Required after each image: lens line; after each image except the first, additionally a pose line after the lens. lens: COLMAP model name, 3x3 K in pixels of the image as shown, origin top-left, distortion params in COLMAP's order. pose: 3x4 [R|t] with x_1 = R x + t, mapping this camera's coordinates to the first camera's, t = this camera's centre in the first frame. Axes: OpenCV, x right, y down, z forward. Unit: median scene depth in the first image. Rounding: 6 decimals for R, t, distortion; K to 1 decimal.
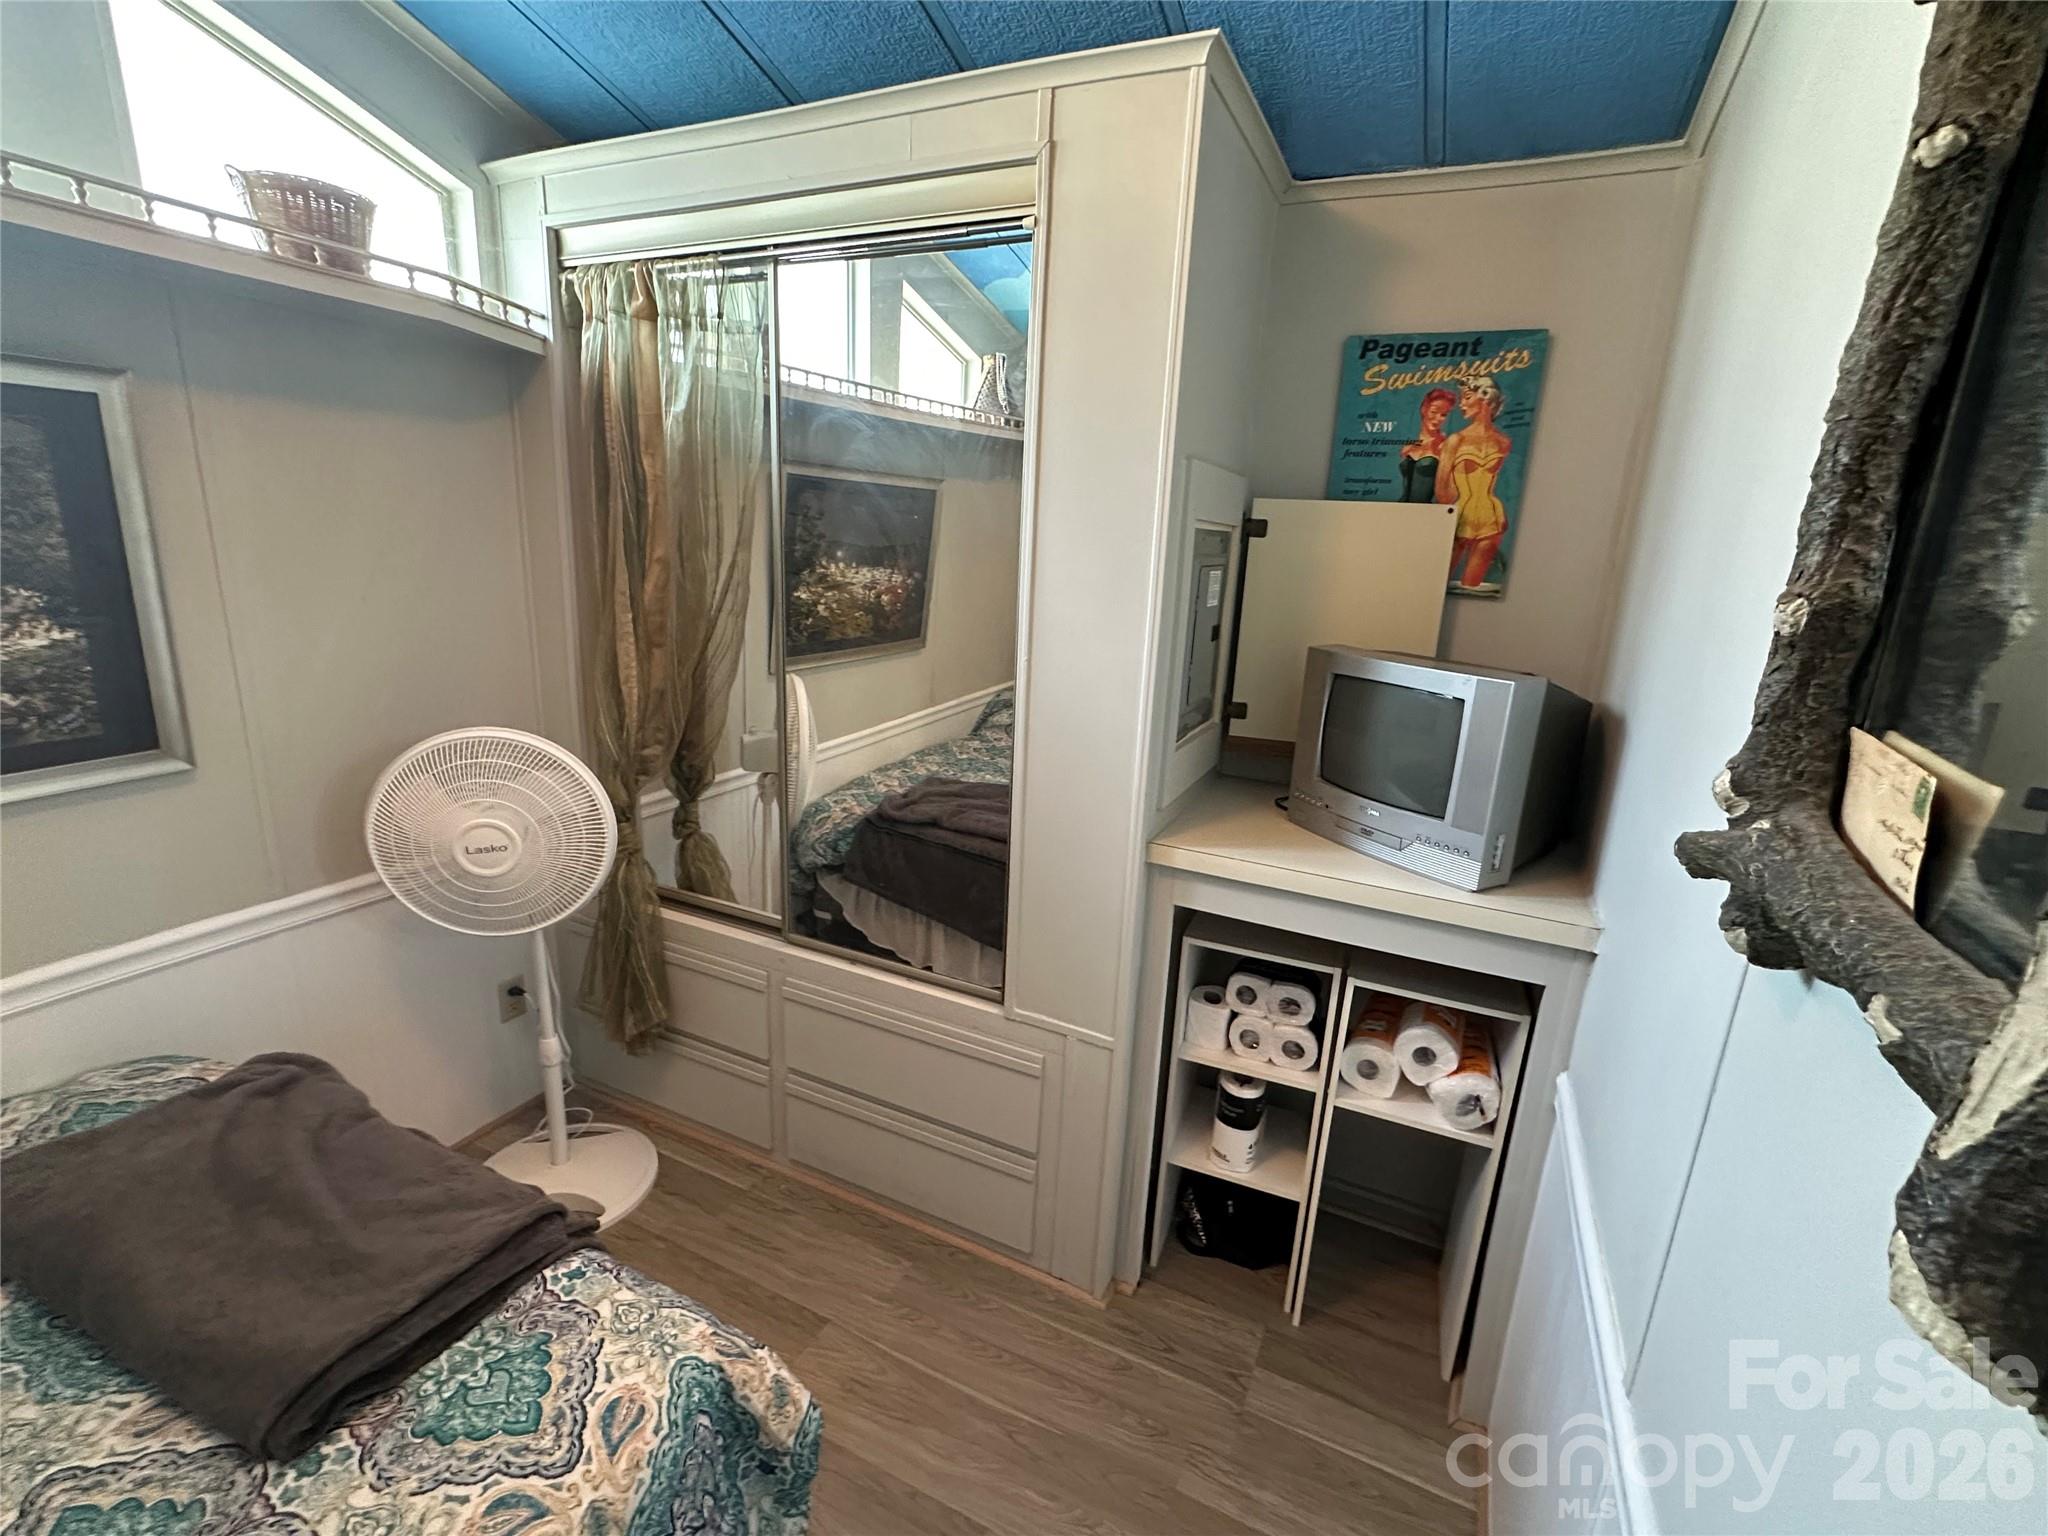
lens RADIAL K [[905.9, 0, 1024.0], [0, 905.9, 768.0], [0, 0, 1]] dist [-0.001579, 0.001014]
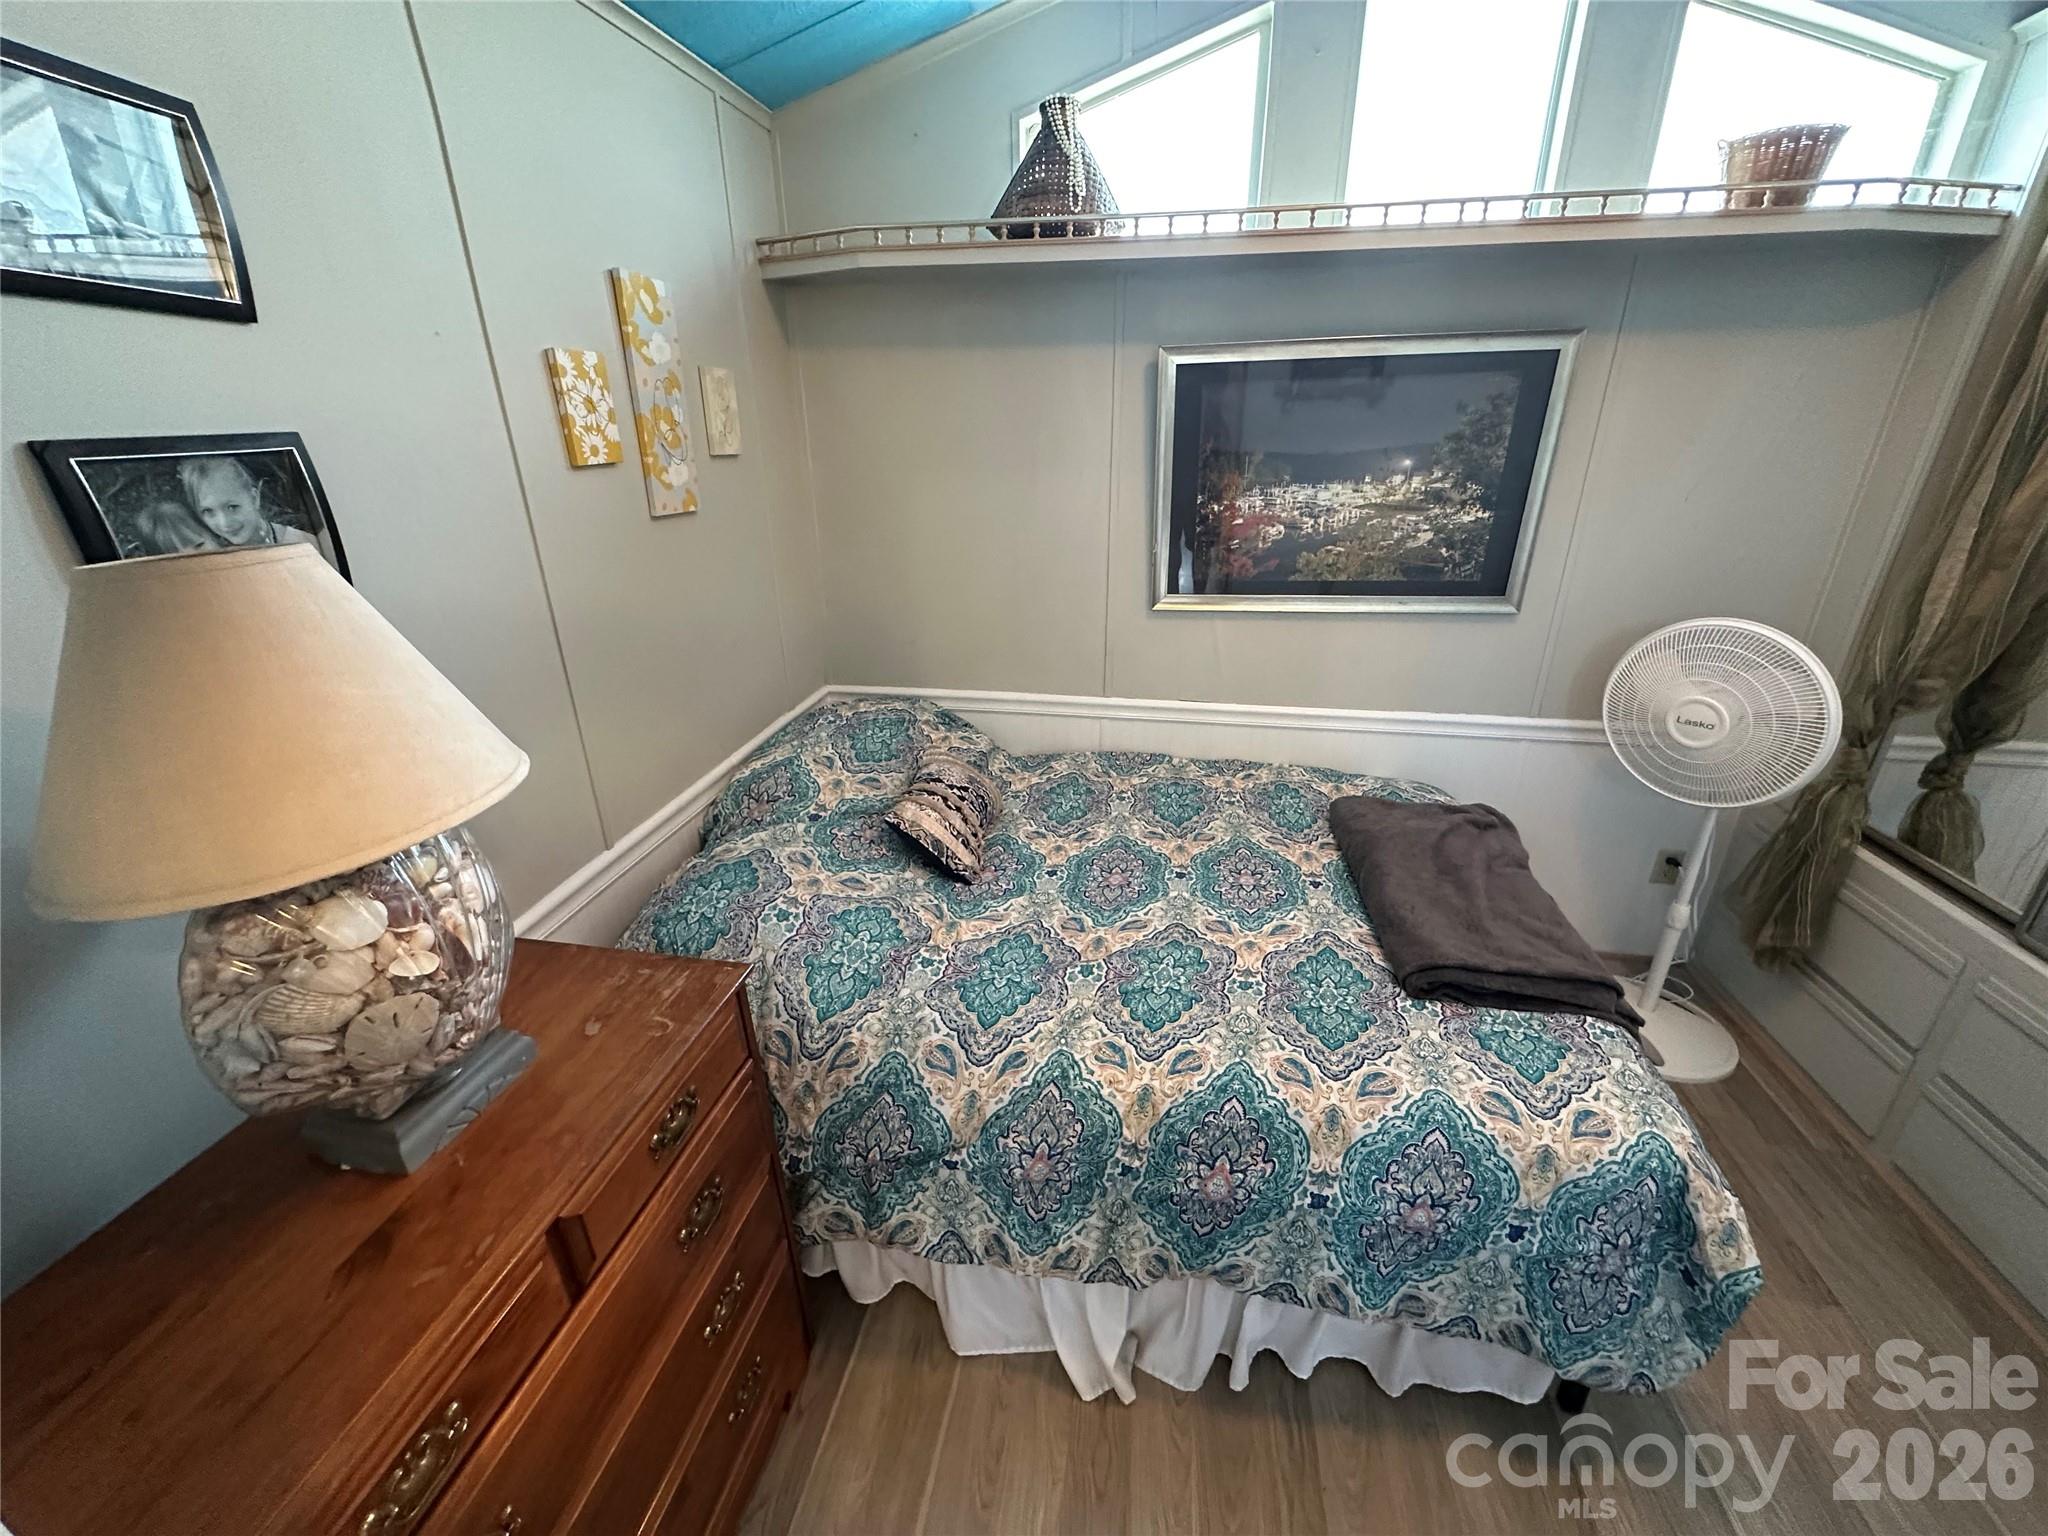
lens RADIAL K [[822.7, 0, 1024.0], [0, 822.7, 768.0], [0, 0, 1]] dist [-0.005760, 0.000758]
pose [[0.266743, 0.325836, -0.907017, 0.151186], [-0.217611, 0.937174, 0.272672, 0.044656], [0.938879, 0.124644, 0.320890, -0.141277]]
